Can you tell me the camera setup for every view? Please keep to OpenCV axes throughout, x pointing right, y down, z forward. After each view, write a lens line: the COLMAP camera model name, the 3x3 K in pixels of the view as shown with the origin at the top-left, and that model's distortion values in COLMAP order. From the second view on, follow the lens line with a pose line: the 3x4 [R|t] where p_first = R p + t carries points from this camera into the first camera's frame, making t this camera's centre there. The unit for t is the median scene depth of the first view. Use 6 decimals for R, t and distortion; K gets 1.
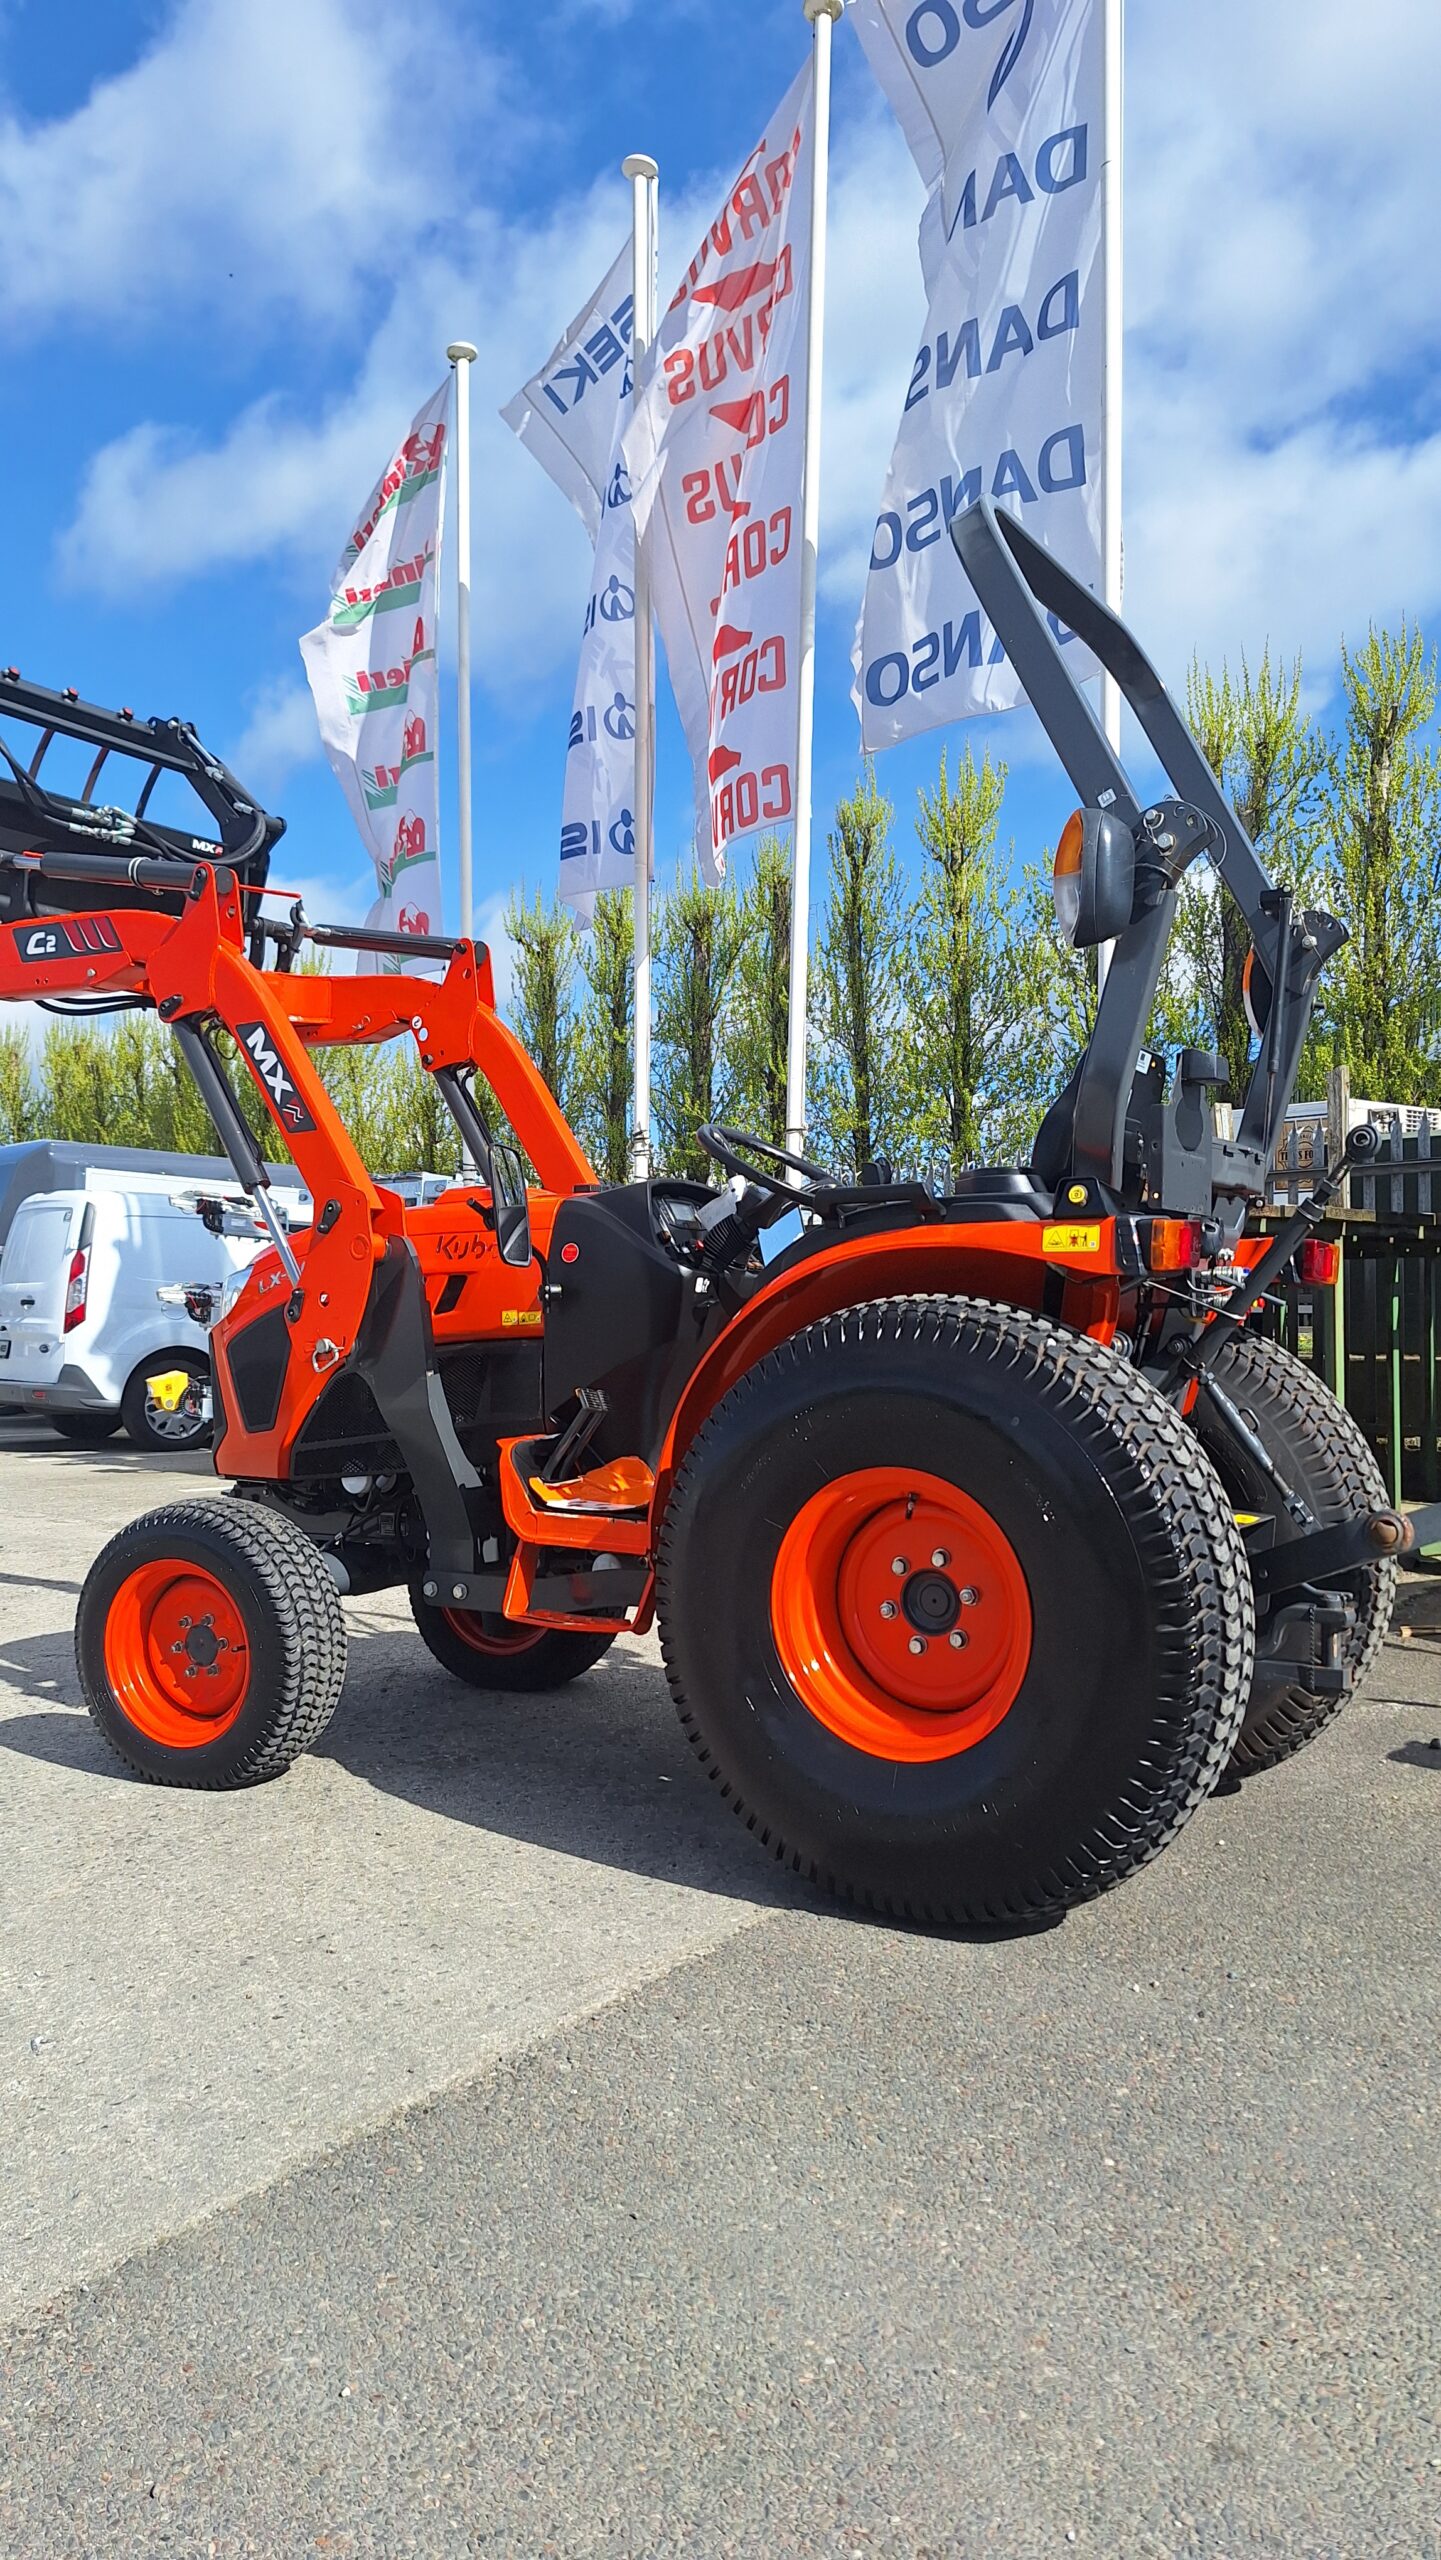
lens RADIAL K [[1797.5, 0, 723.8], [0, 1797.5, 1280.4], [0, 0, 1]] dist [0.022641, -0.005064]
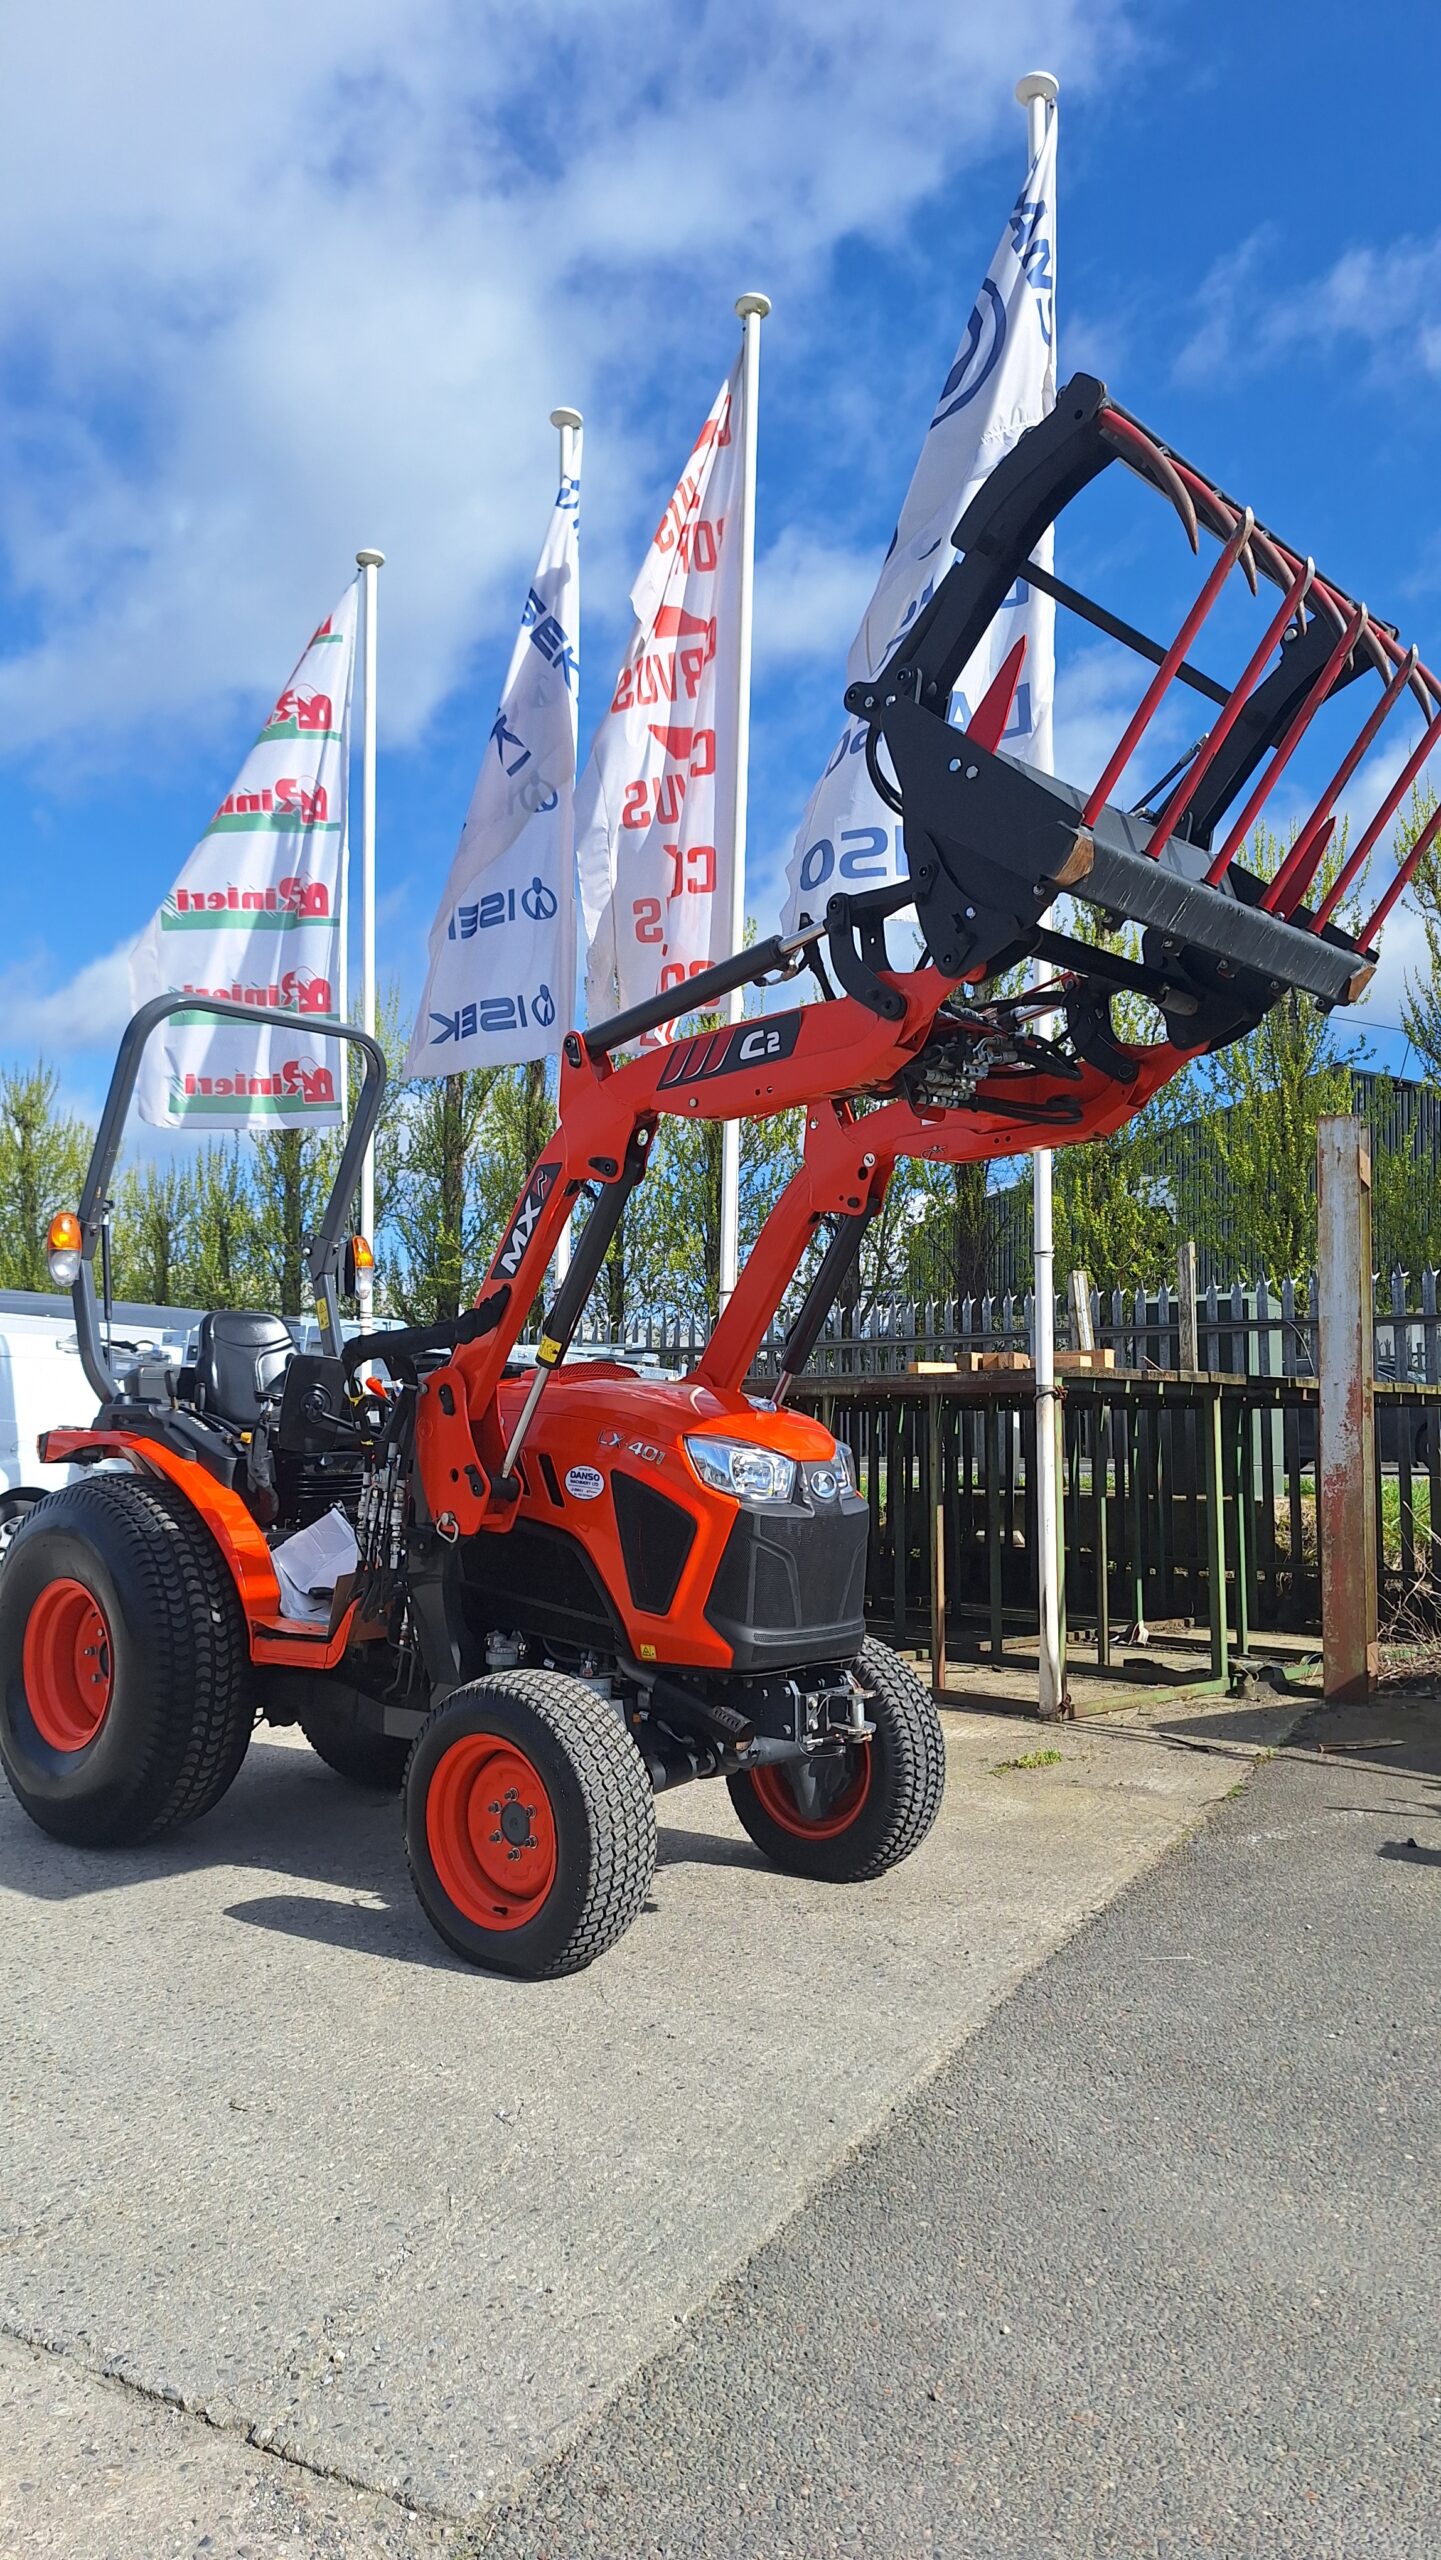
lens RADIAL K [[1797.5, 0, 716.6], [0, 1797.5, 1279.3], [0, 0, 1]] dist [0.022641, -0.005064]
pose [[0.988300, 0.020322, 0.151164, -0.248592], [-0.009560, 0.997389, -0.071580, -0.025382], [-0.152224, 0.069297, 0.985914, -0.133785]]
